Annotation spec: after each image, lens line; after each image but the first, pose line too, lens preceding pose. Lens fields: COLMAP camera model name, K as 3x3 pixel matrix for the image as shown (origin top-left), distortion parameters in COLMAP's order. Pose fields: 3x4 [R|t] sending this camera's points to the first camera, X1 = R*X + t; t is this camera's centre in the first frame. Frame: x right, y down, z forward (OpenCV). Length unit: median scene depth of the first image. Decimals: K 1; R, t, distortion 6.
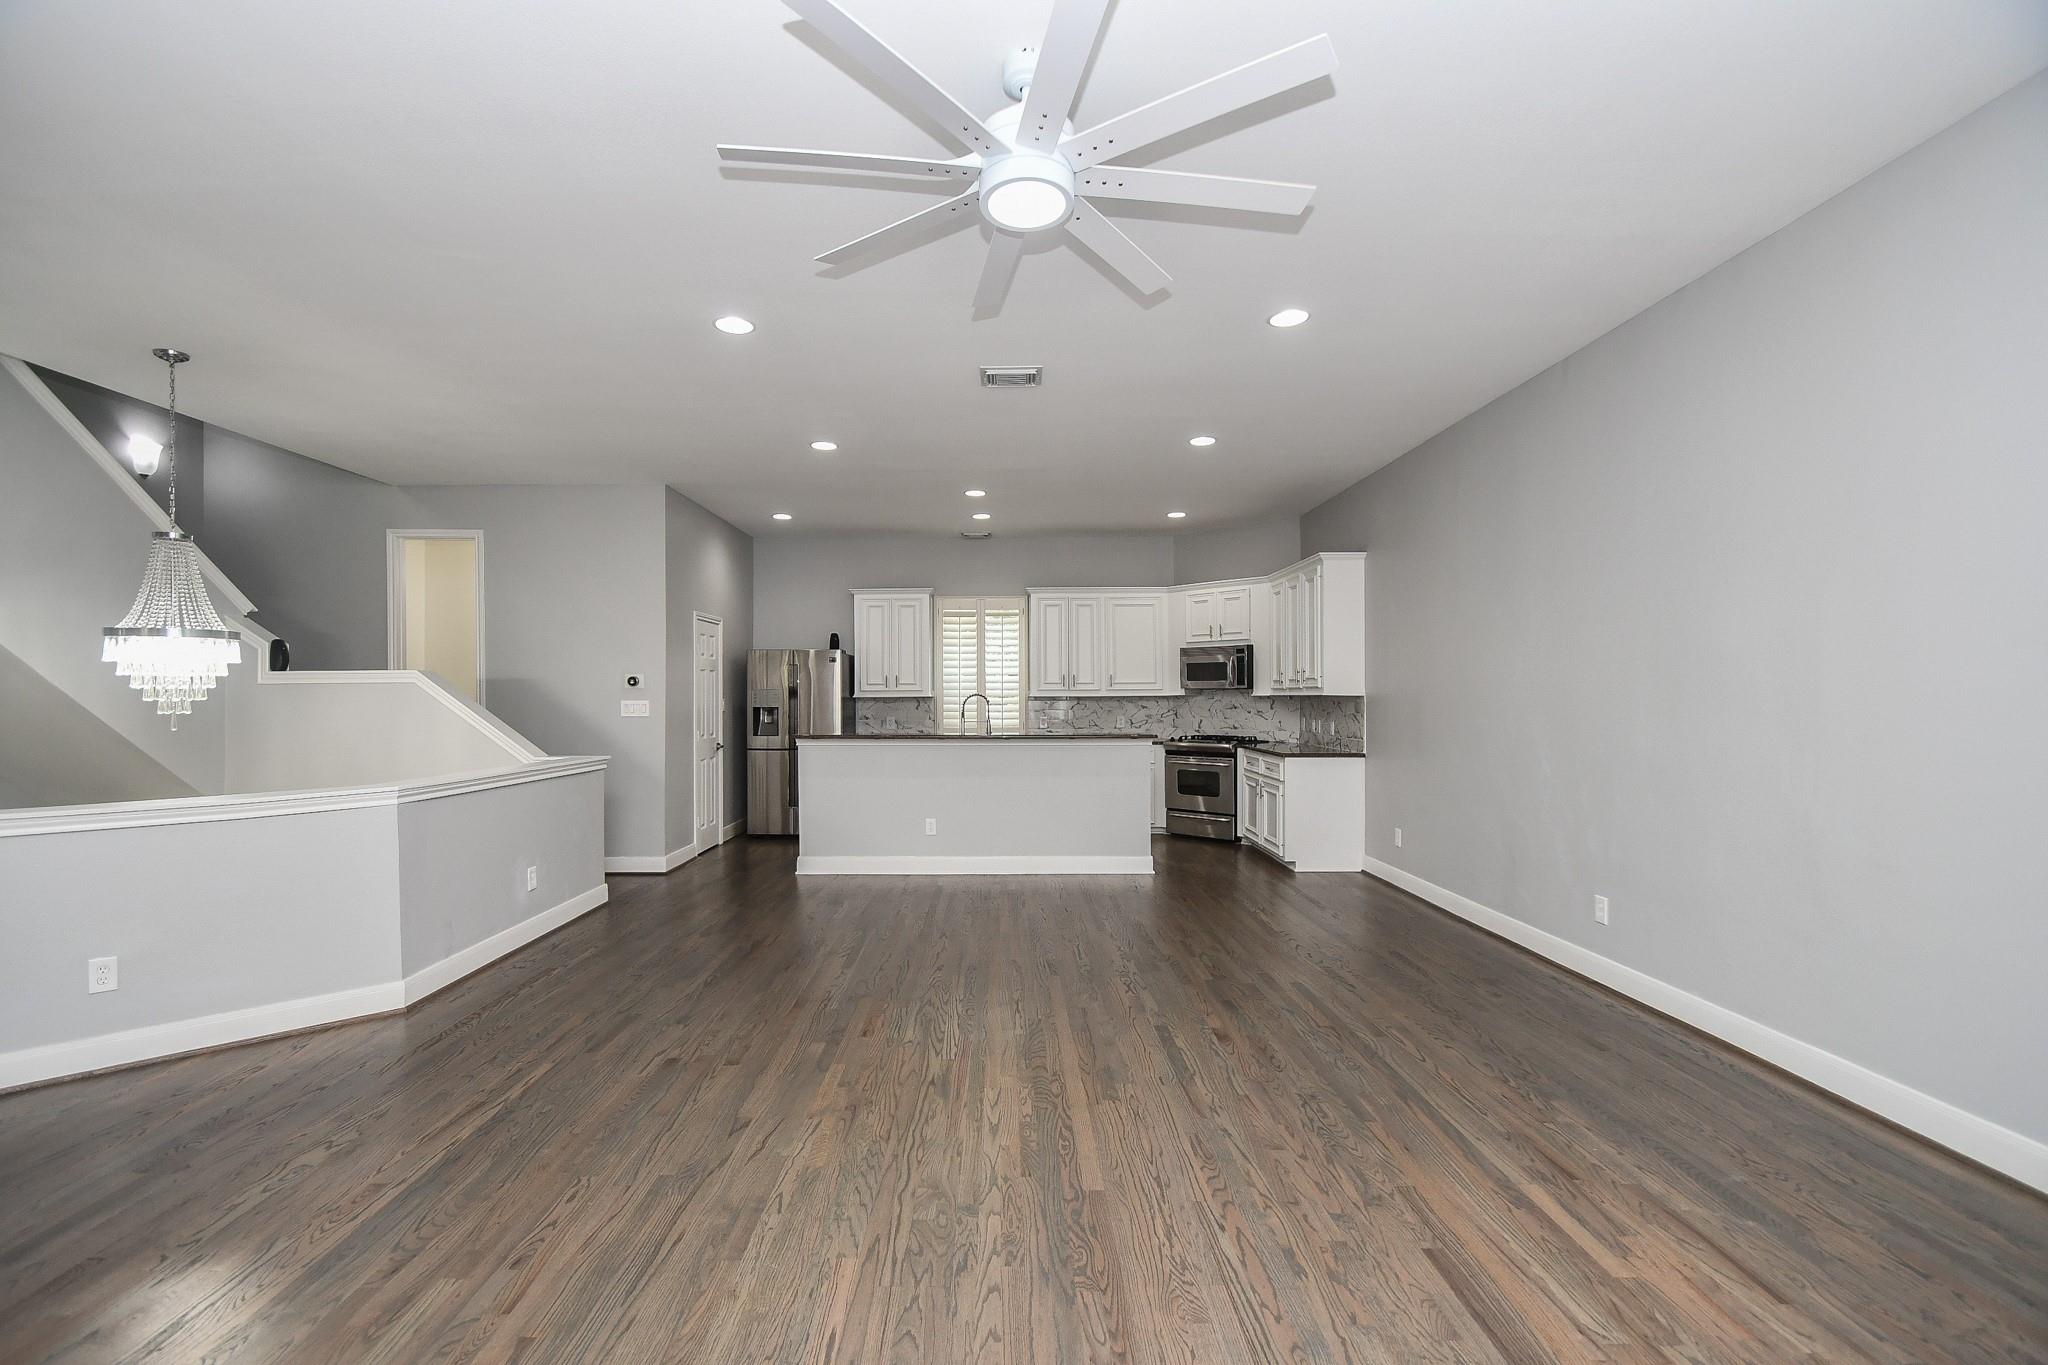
lens RADIAL K [[921.2, 0, 991.1], [0, 921.2, 699.2], [0, 0, 1]] dist [0.024414, -0.025028]
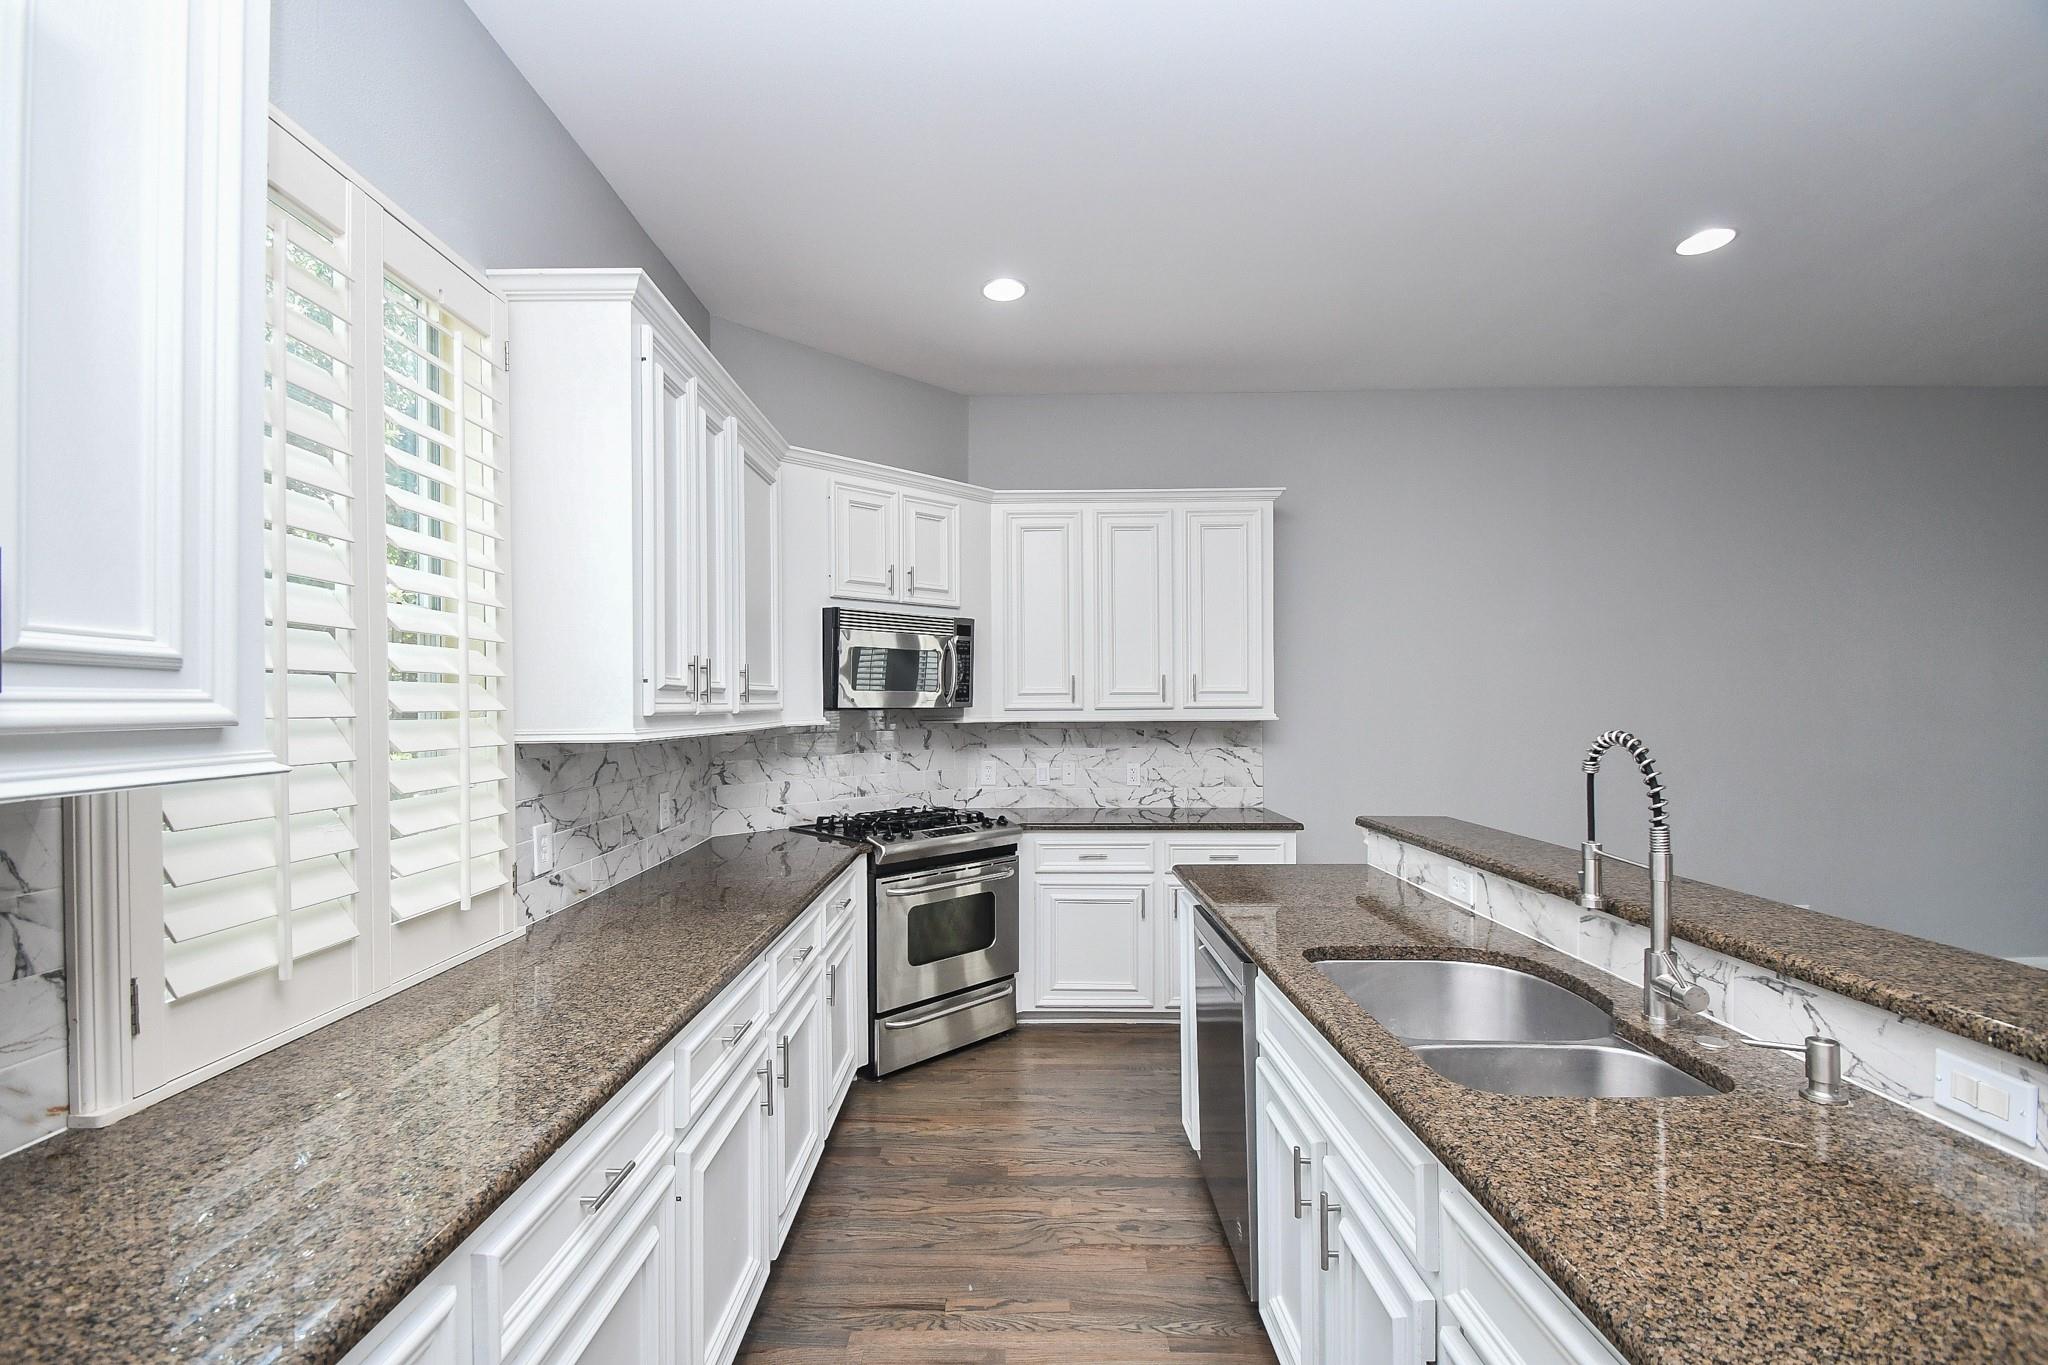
lens RADIAL K [[921.2, 0, 991.1], [0, 921.2, 699.2], [0, 0, 1]] dist [0.024414, -0.025028]
pose [[0.023461, 0.006653, 0.999703, -0.251231], [0.010939, 0.999916, -0.006911, -0.014851], [-0.999665, 0.011098, 0.023386, 1.174825]]
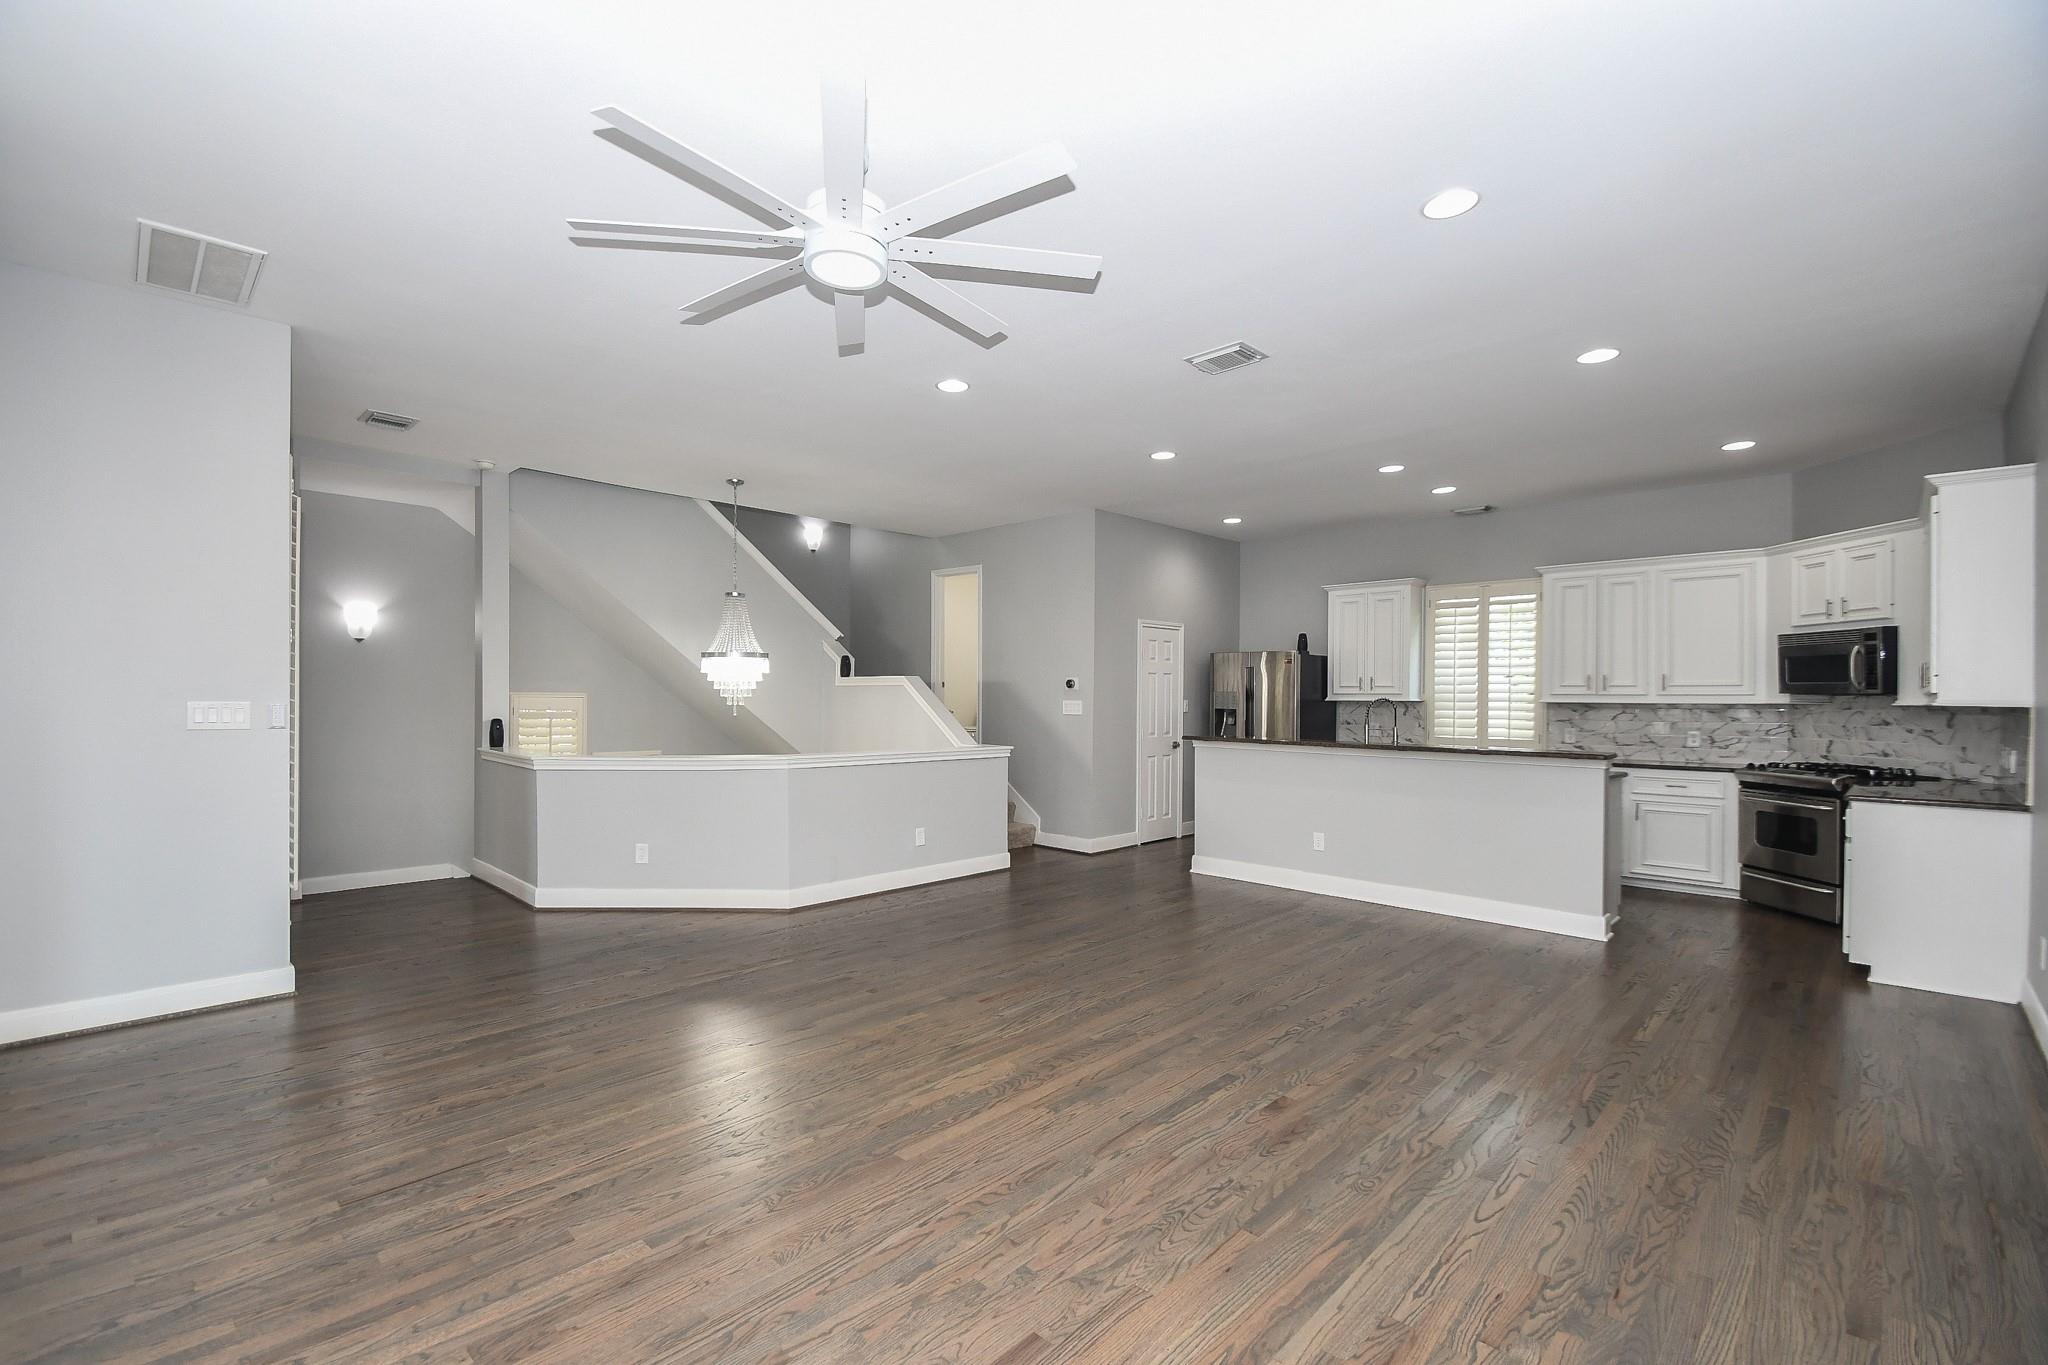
lens RADIAL K [[921.2, 0, 991.1], [0, 921.2, 699.2], [0, 0, 1]] dist [0.024414, -0.025028]
pose [[0.701418, 0.011353, -0.712660, 0.360124], [-0.012513, 0.999915, 0.003614, -0.003305], [0.712640, 0.006382, 0.701501, 0.119849]]
